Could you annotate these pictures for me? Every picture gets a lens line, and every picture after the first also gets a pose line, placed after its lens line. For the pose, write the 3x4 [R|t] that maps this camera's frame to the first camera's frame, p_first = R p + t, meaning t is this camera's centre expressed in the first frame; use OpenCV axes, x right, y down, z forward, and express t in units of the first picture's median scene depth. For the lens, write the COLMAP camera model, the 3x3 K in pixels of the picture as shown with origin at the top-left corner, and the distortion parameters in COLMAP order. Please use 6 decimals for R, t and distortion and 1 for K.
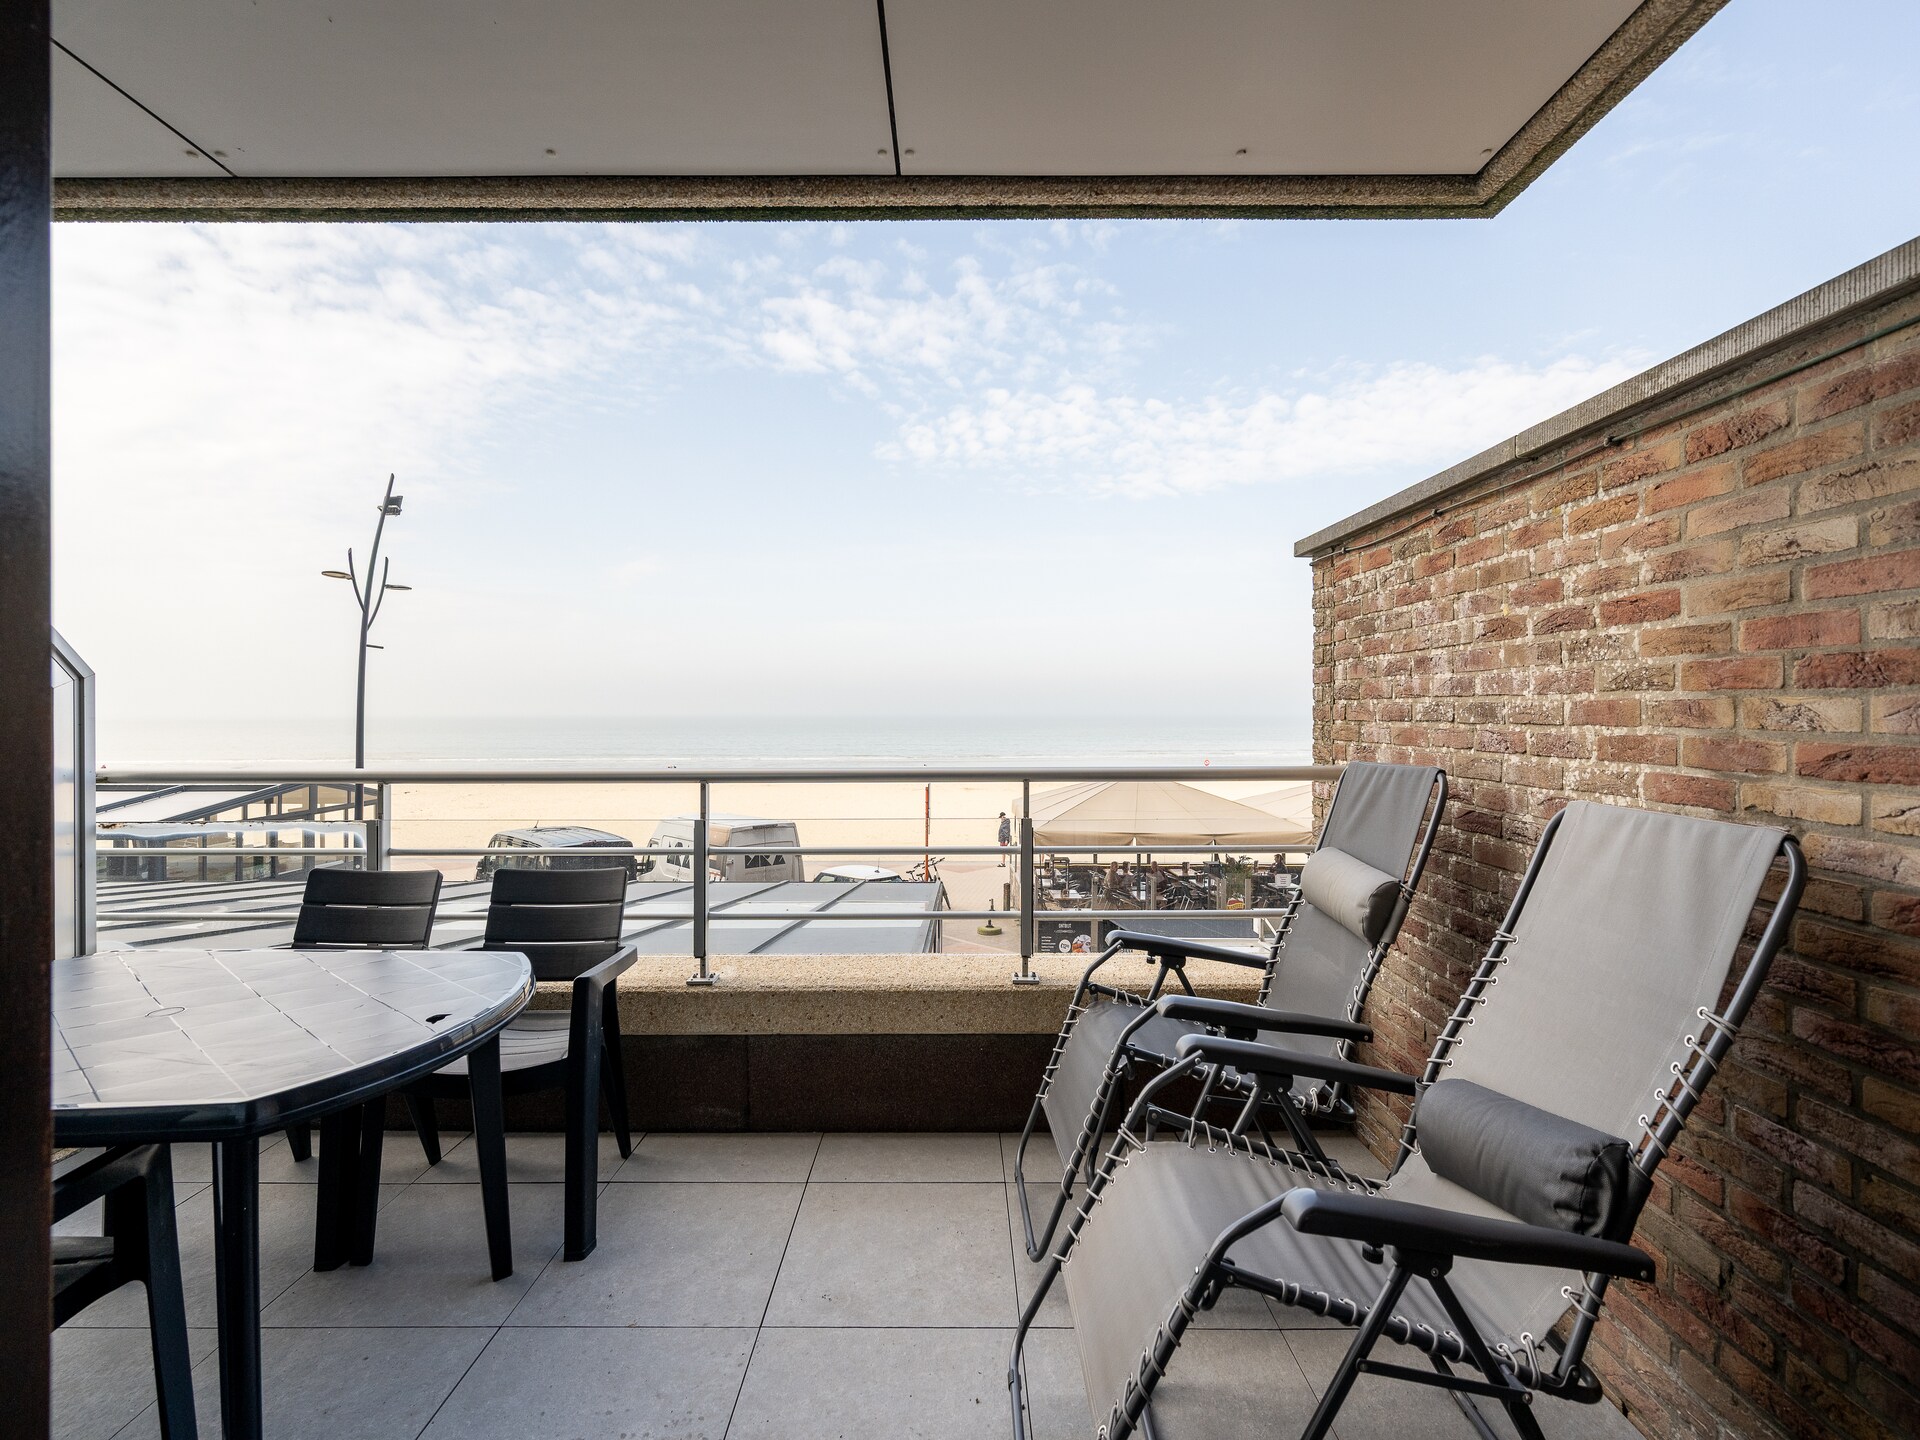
lens RADIAL K [[831.4, 0, 964.0], [0, 831.4, 710.2], [0, 0, 1]] dist [0.003269, -0.000728]
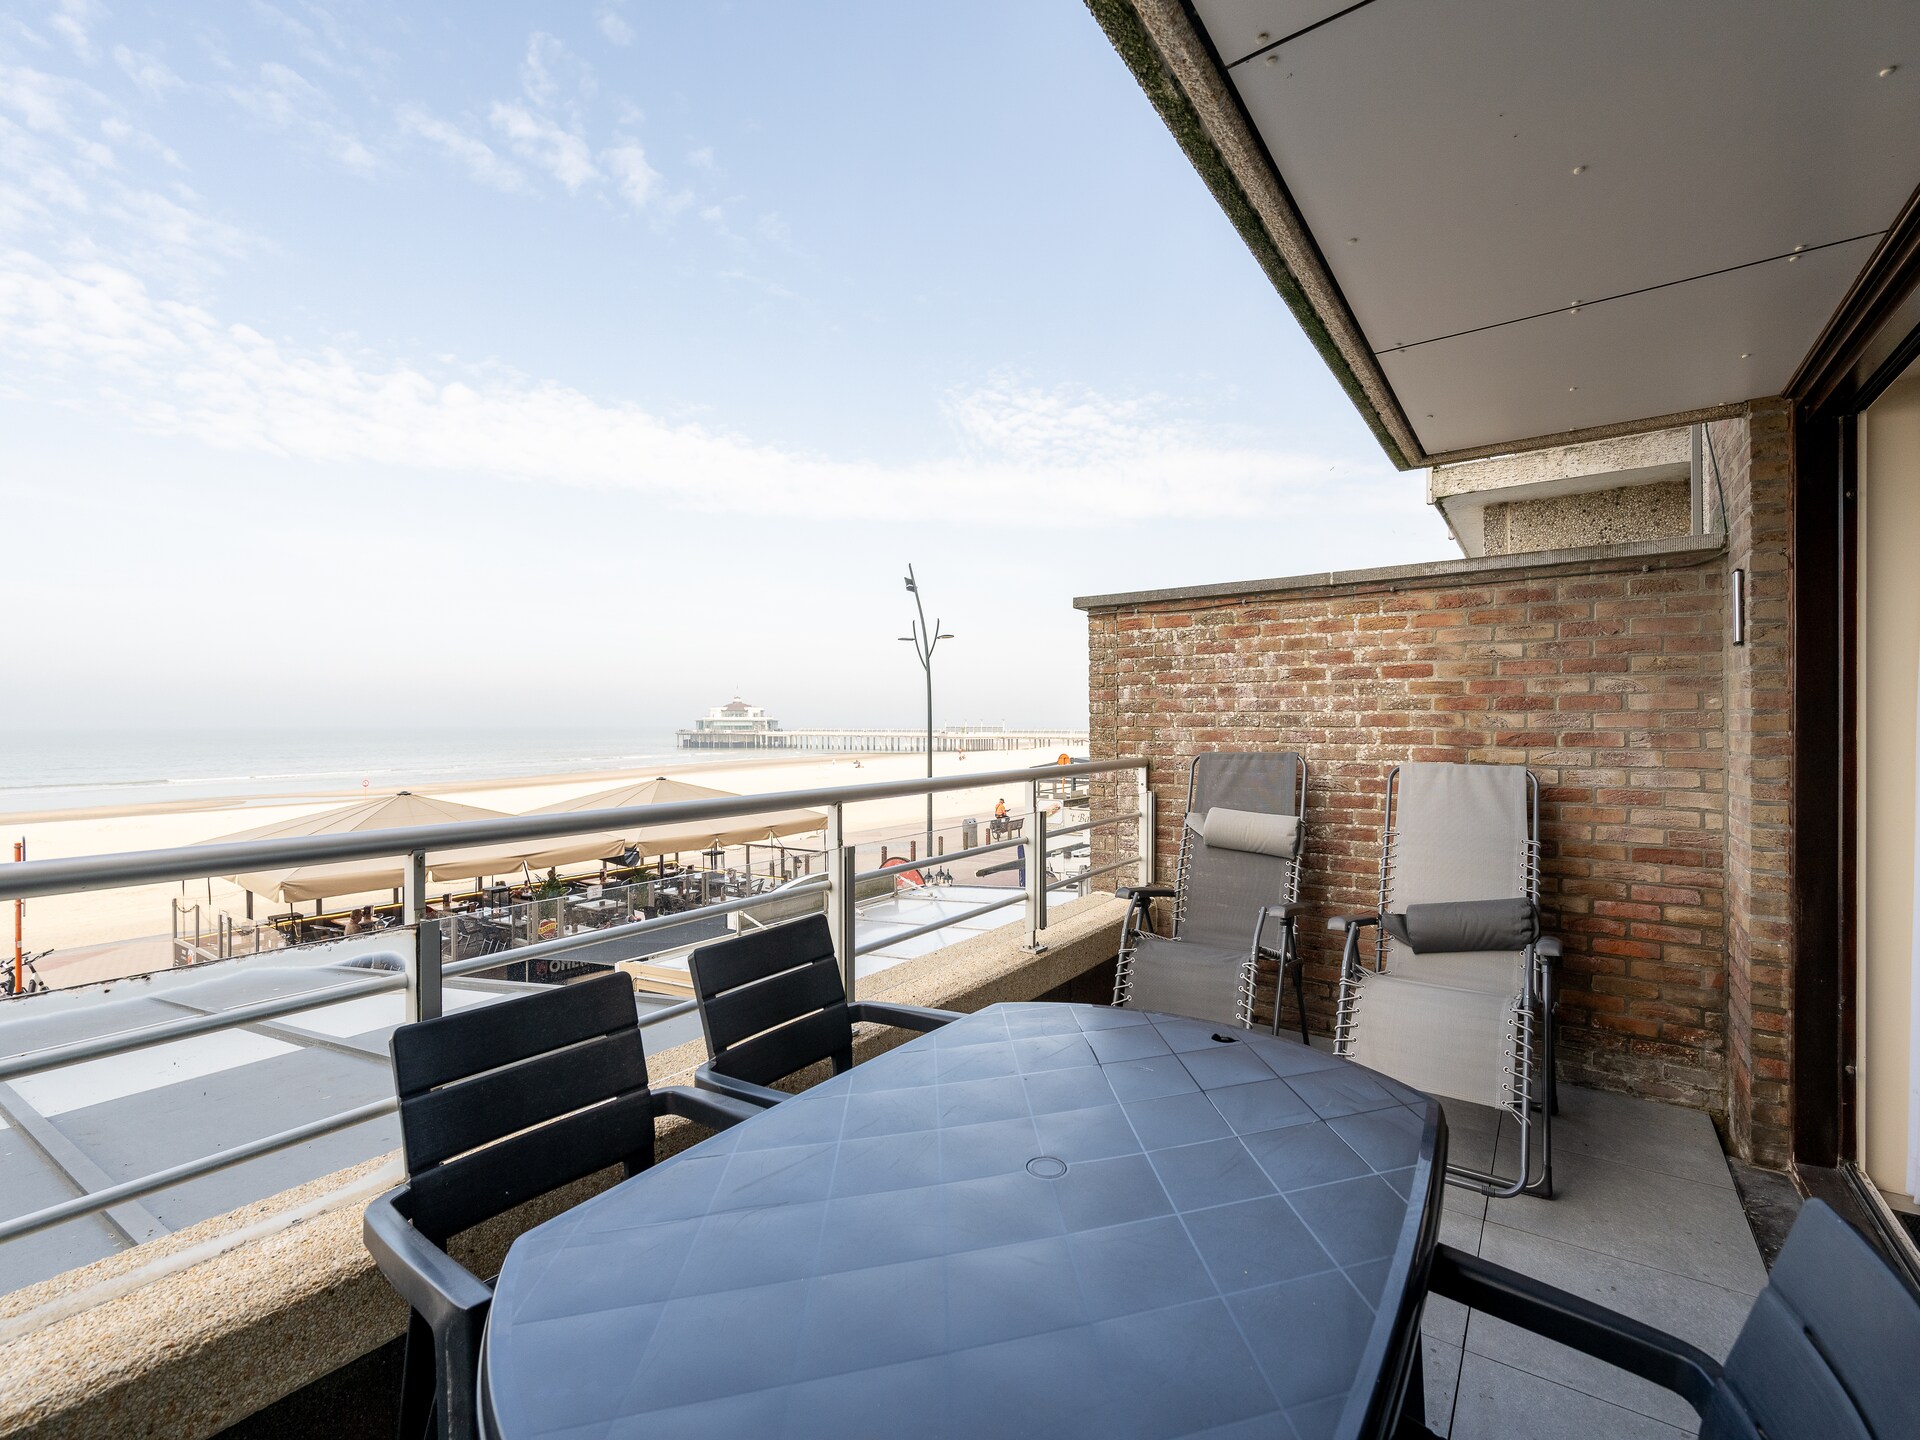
lens RADIAL K [[831.4, 0, 945.7], [0, 831.4, 716.3], [0, 0, 1]] dist [0.003269, -0.000728]
pose [[0.602768, 0.004371, 0.797905, -1.102830], [0.000557, 0.999982, -0.005899, 0.003168], [-0.797917, 0.004000, 0.602755, 0.458965]]
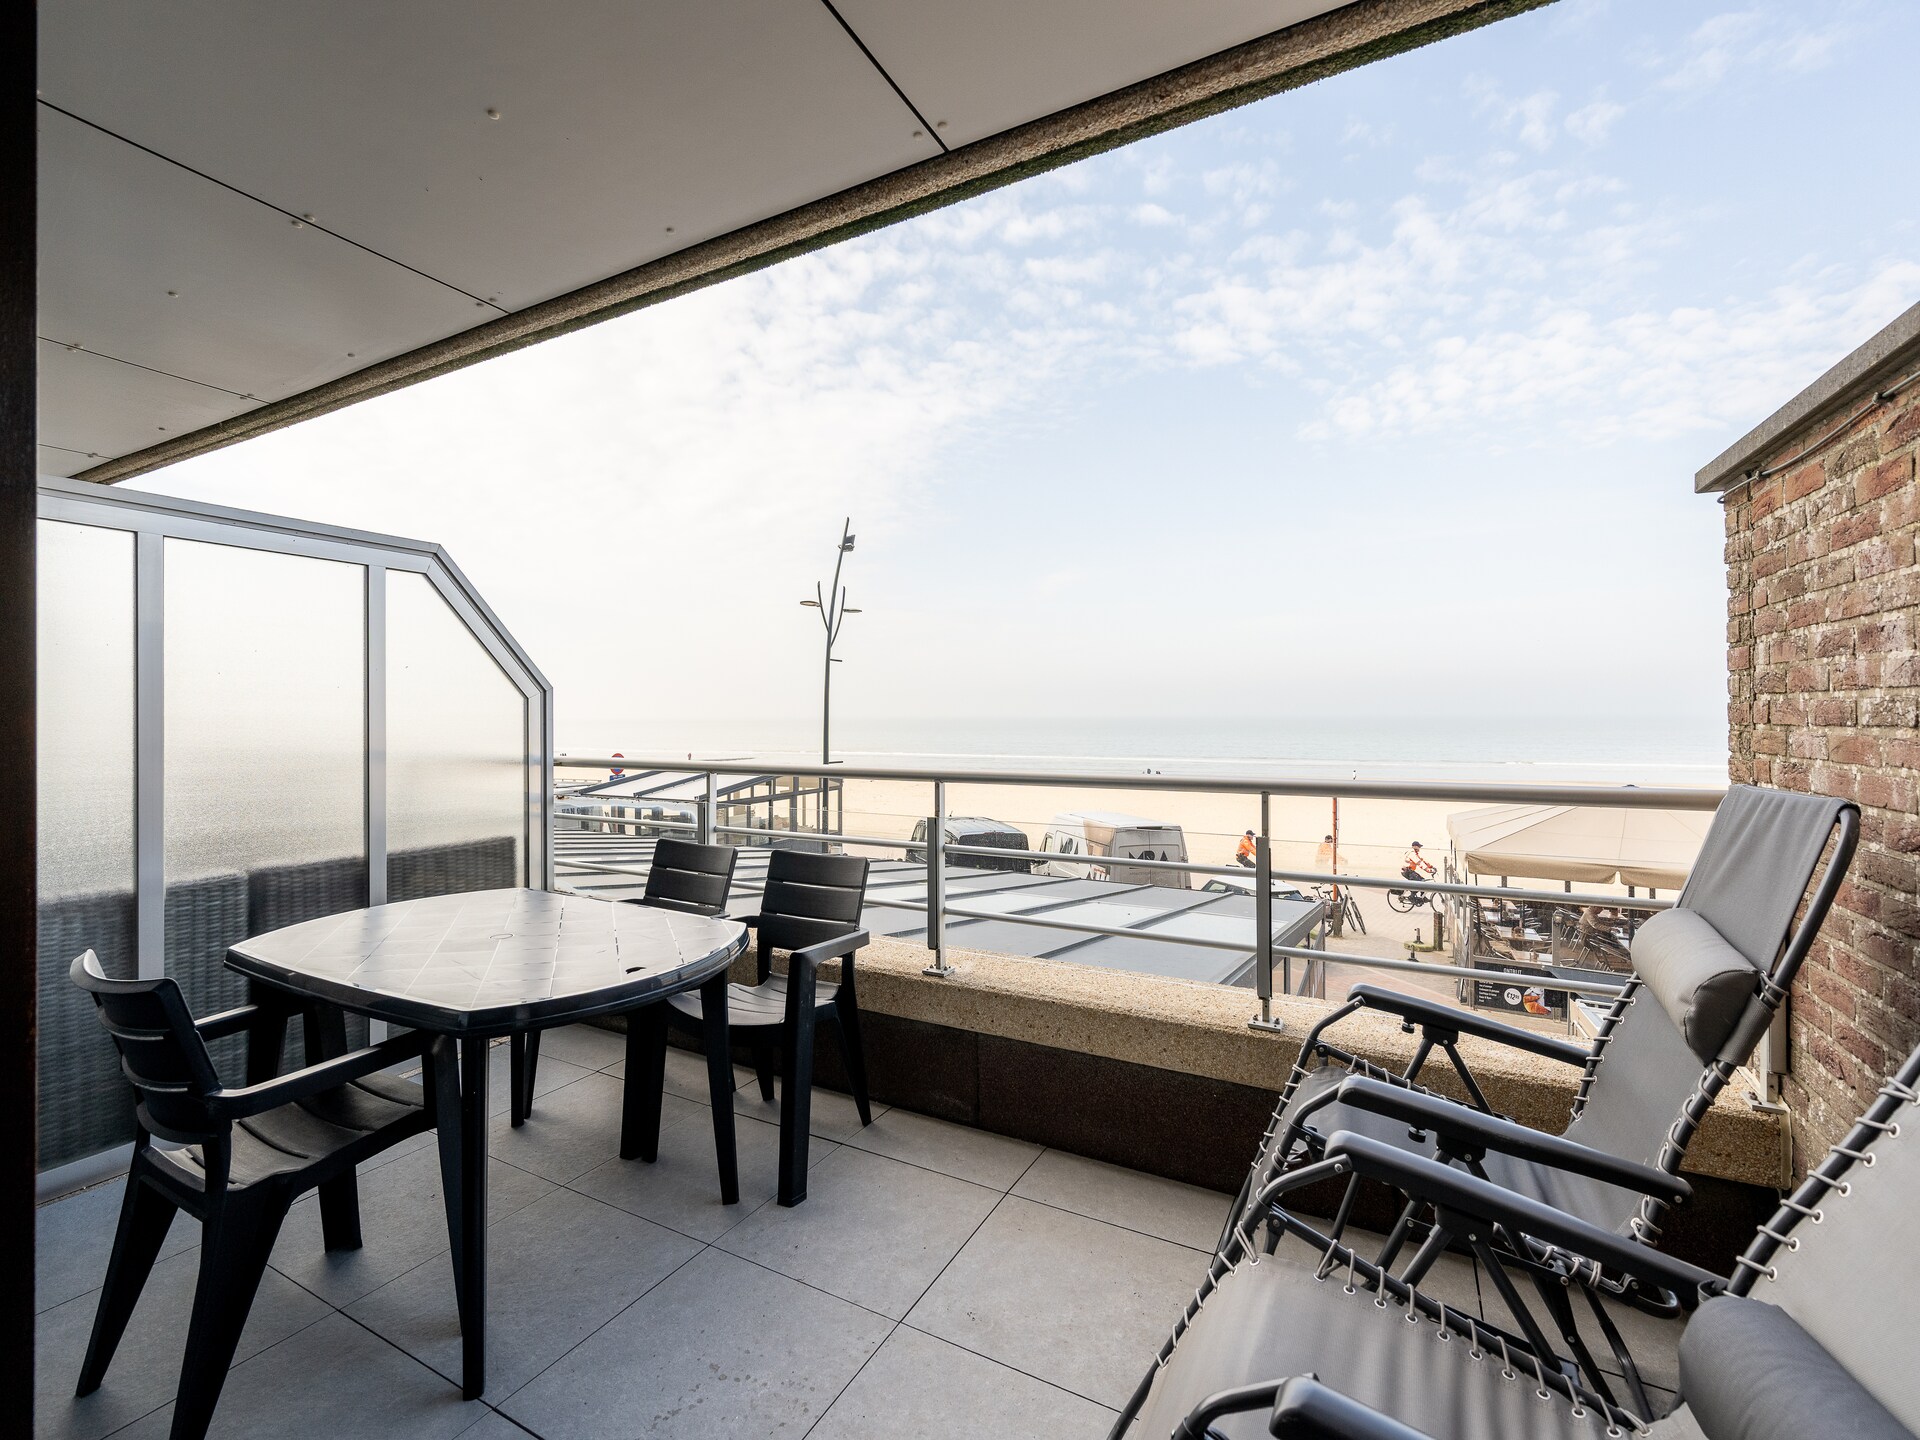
lens RADIAL K [[831.4, 0, 962.8], [0, 831.4, 702.9], [0, 0, 1]] dist [0.003269, -0.000728]
pose [[0.881072, -0.008502, -0.472906, 0.242552], [0.003896, 0.999935, -0.010719, -0.000600], [0.472966, 0.007602, 0.881048, 0.109363]]
